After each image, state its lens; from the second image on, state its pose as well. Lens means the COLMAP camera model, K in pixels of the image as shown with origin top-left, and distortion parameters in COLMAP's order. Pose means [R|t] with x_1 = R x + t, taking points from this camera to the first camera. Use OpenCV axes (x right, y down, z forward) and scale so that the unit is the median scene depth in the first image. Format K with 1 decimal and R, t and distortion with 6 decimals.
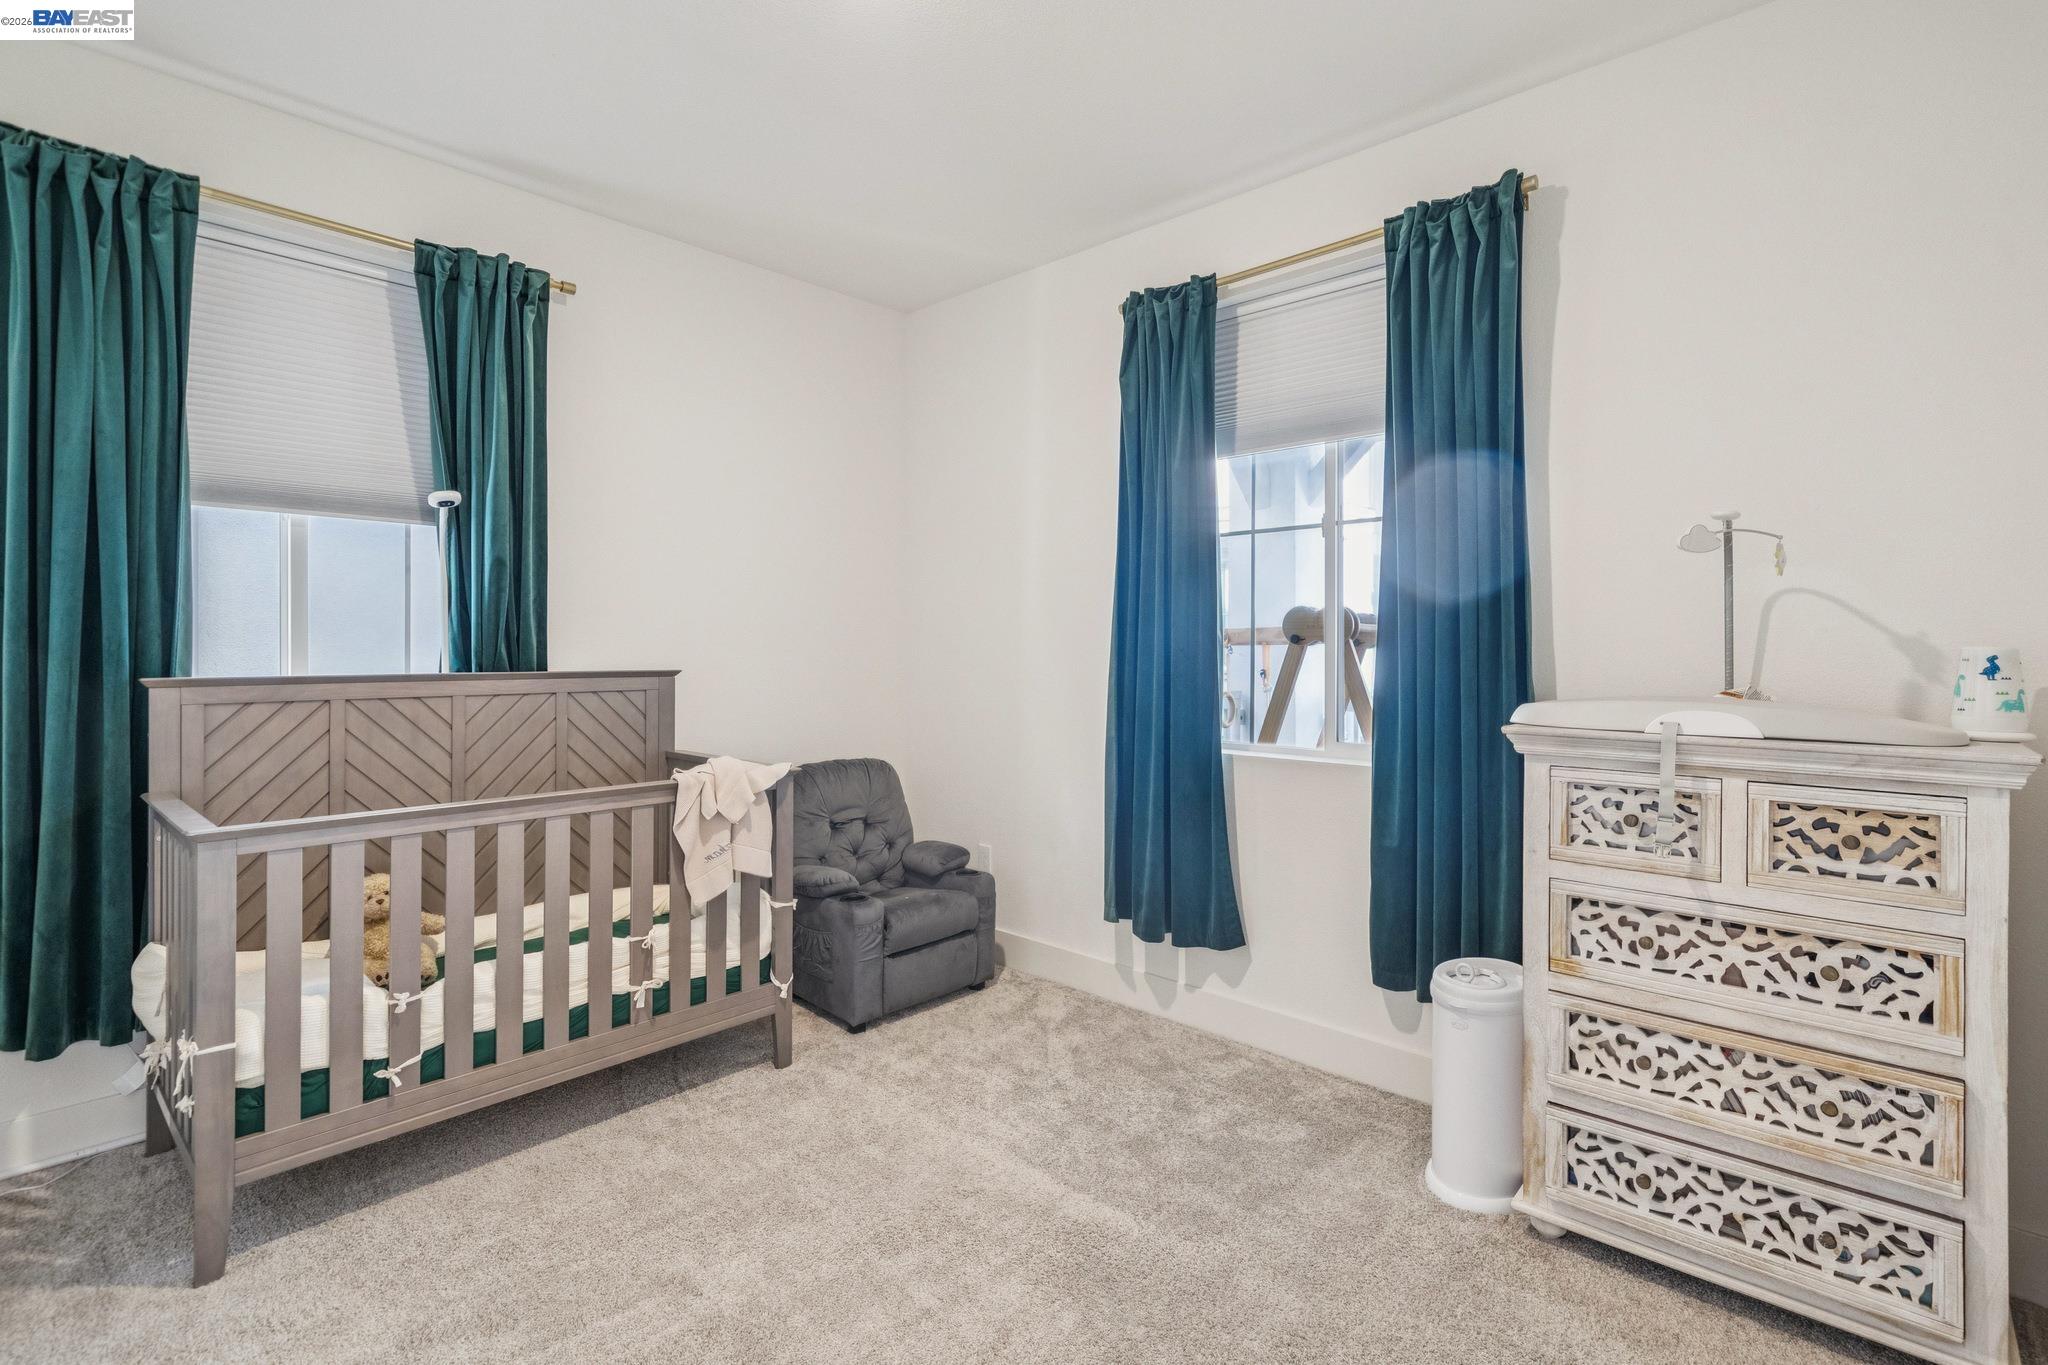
lens RADIAL K [[955.5, 0, 1034.9], [0, 955.5, 662.9], [0, 0, 1]] dist [0.012665, -0.000345]
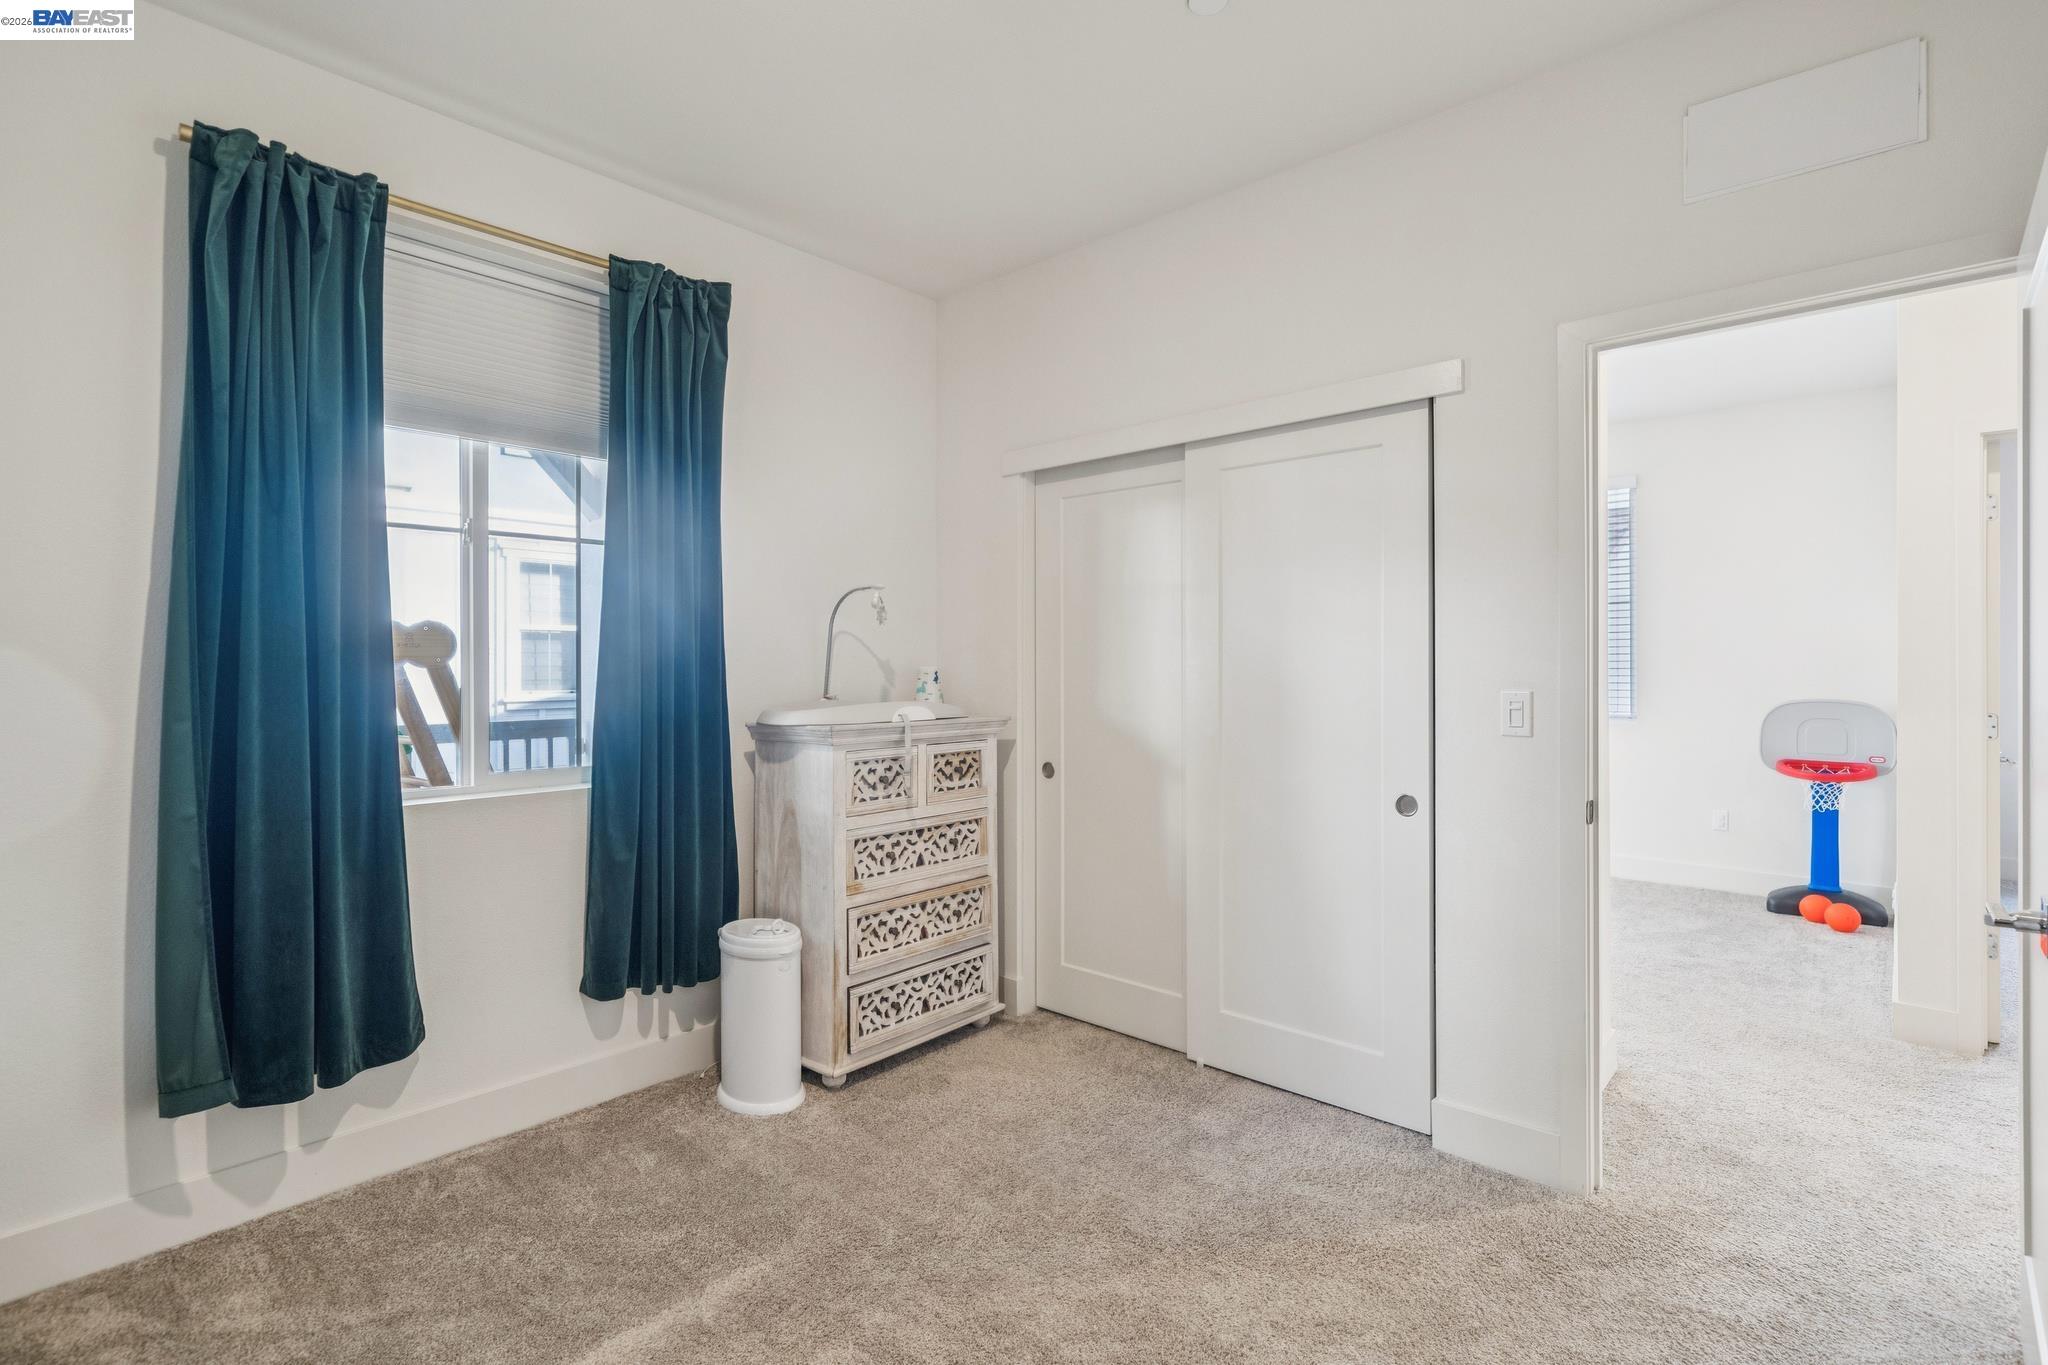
lens RADIAL K [[955.5, 0, 1022.8], [0, 955.5, 667.7], [0, 0, 1]] dist [0.012665, -0.000345]
pose [[-0.000140, -0.007283, 0.999973, -0.946104], [0.015053, 0.999860, 0.007284, -0.025431], [-0.999887, 0.015054, -0.000030, 0.791538]]
